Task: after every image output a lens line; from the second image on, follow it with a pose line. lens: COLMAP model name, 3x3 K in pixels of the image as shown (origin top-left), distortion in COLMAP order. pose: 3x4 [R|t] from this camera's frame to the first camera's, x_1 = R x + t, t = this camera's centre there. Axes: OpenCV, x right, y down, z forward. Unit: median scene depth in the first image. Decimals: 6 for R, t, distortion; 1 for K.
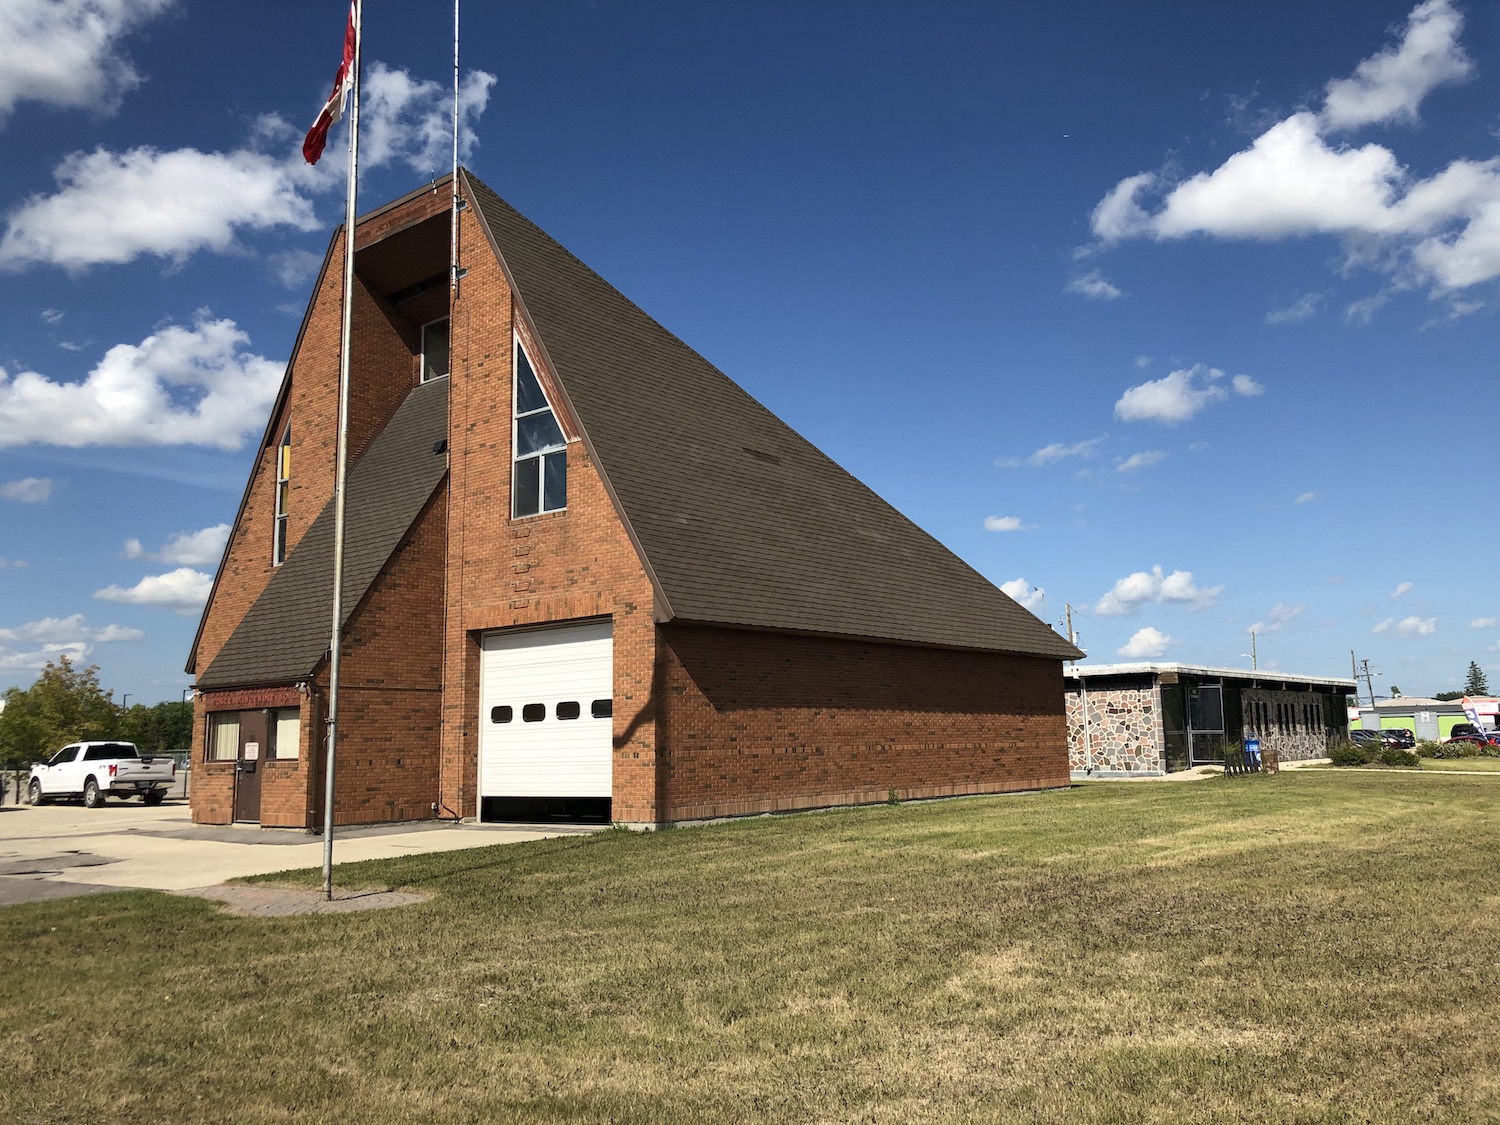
lens RADIAL K [[1261.2, 0, 750.0], [0, 1261.2, 562.5], [0, 0, 1]] dist [0.168090, -0.451451]
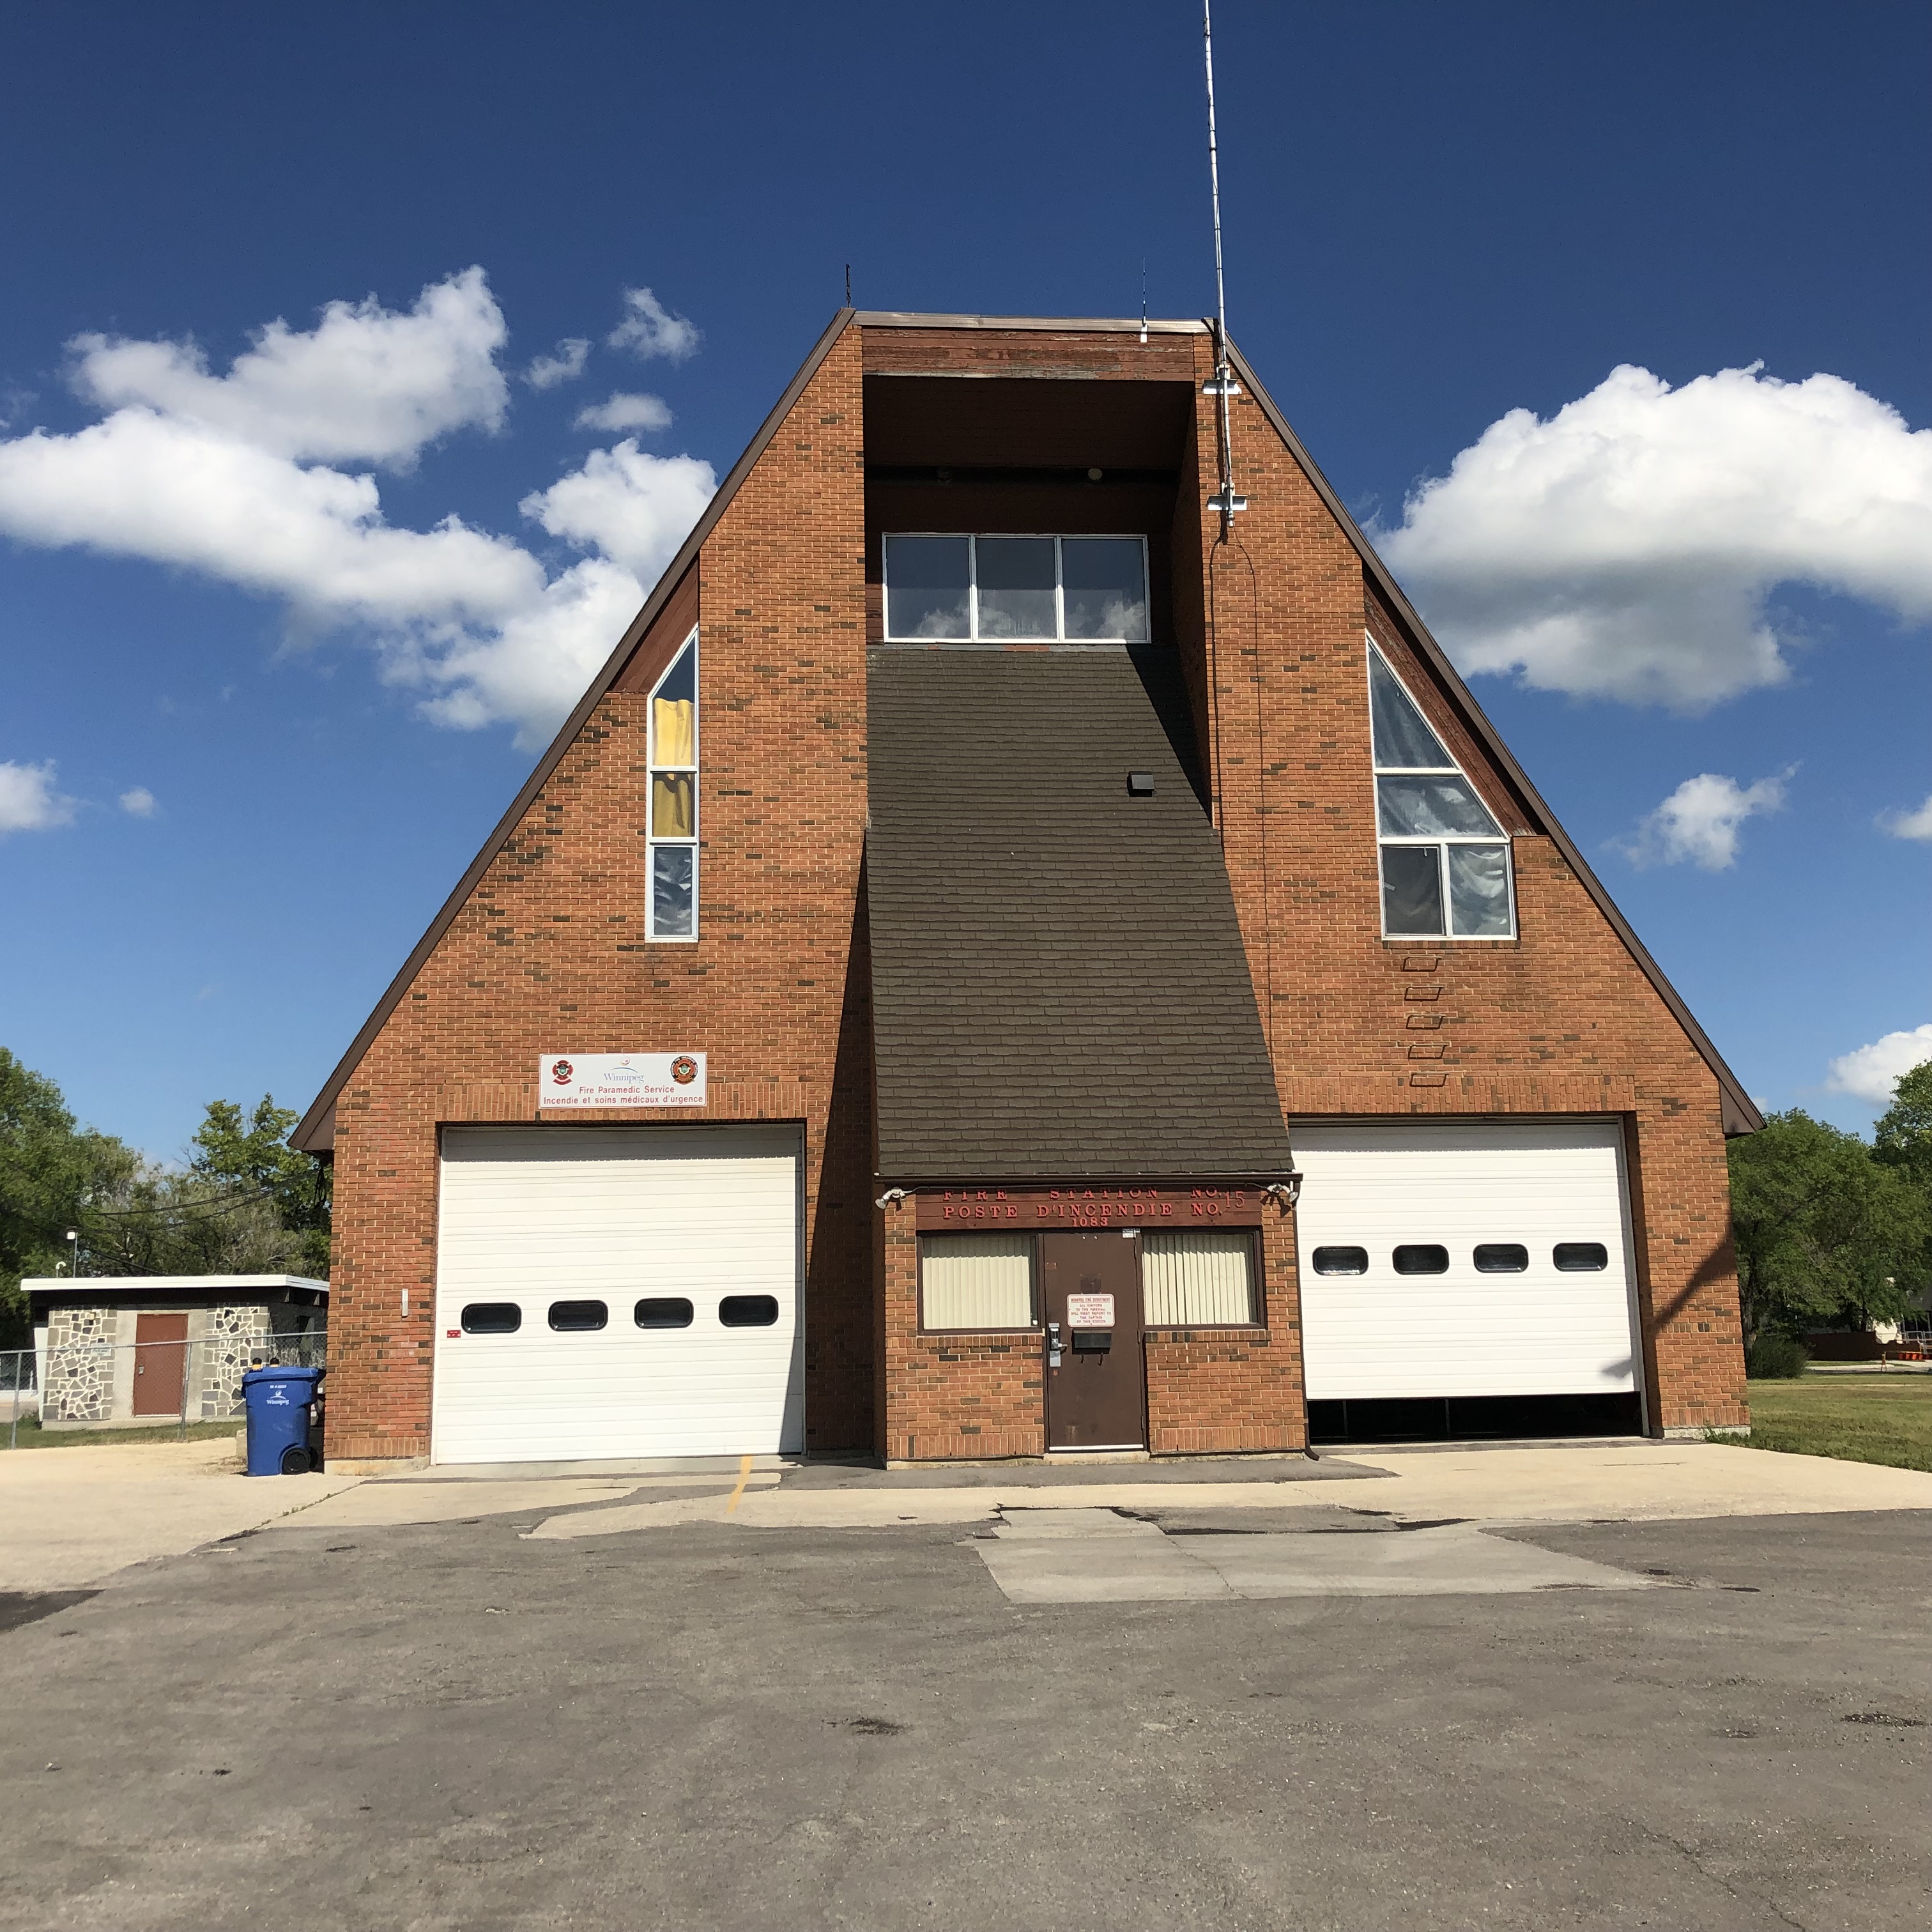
lens RADIAL K [[2168.8, 0, 966.0], [0, 2168.8, 966.0], [0, 0, 1]] dist [0.266957, -1.125250]
pose [[0.698642, 0.131184, 0.703342, -1.076349], [-0.094953, 0.991352, -0.090584, 0.094272], [-0.709142, -0.003499, 0.705057, 0.410085]]
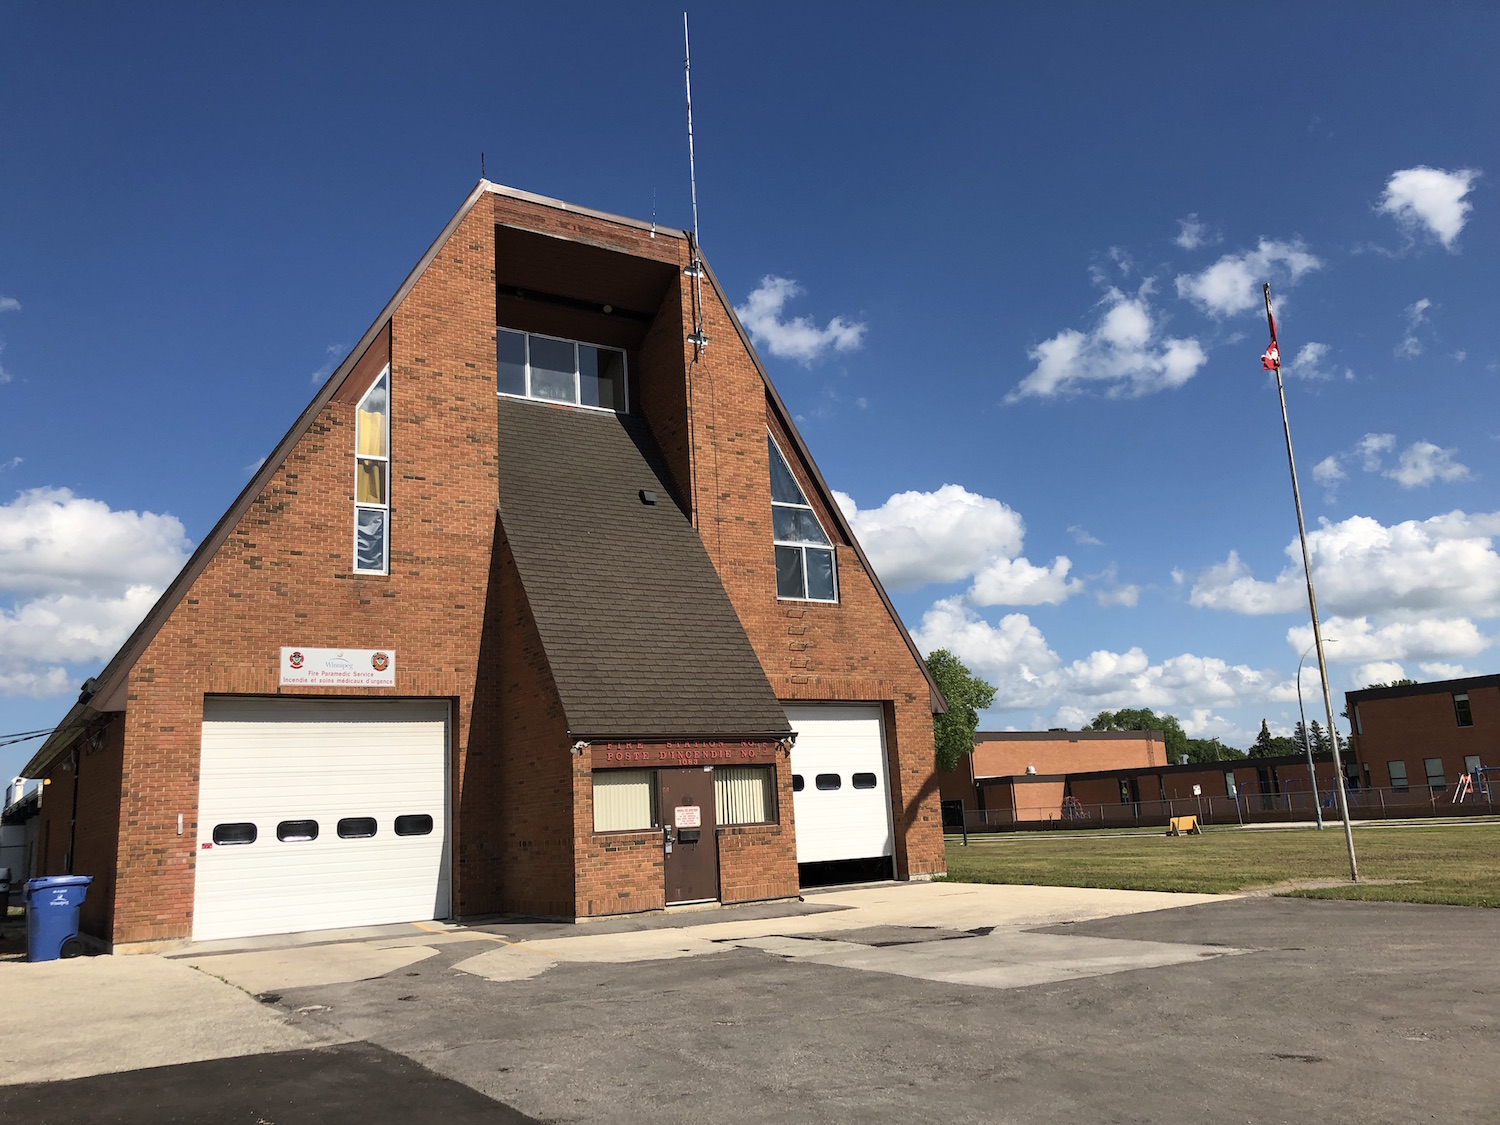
lens RADIAL K [[1261.2, 0, 750.0], [0, 1261.2, 562.5], [0, 0, 1]] dist [0.168090, -0.451451]
pose [[0.285294, 0.199239, 0.937503, -1.208720], [-0.089871, 0.979406, -0.180796, 0.131644], [-0.954217, -0.032674, 0.297324, 0.718896]]
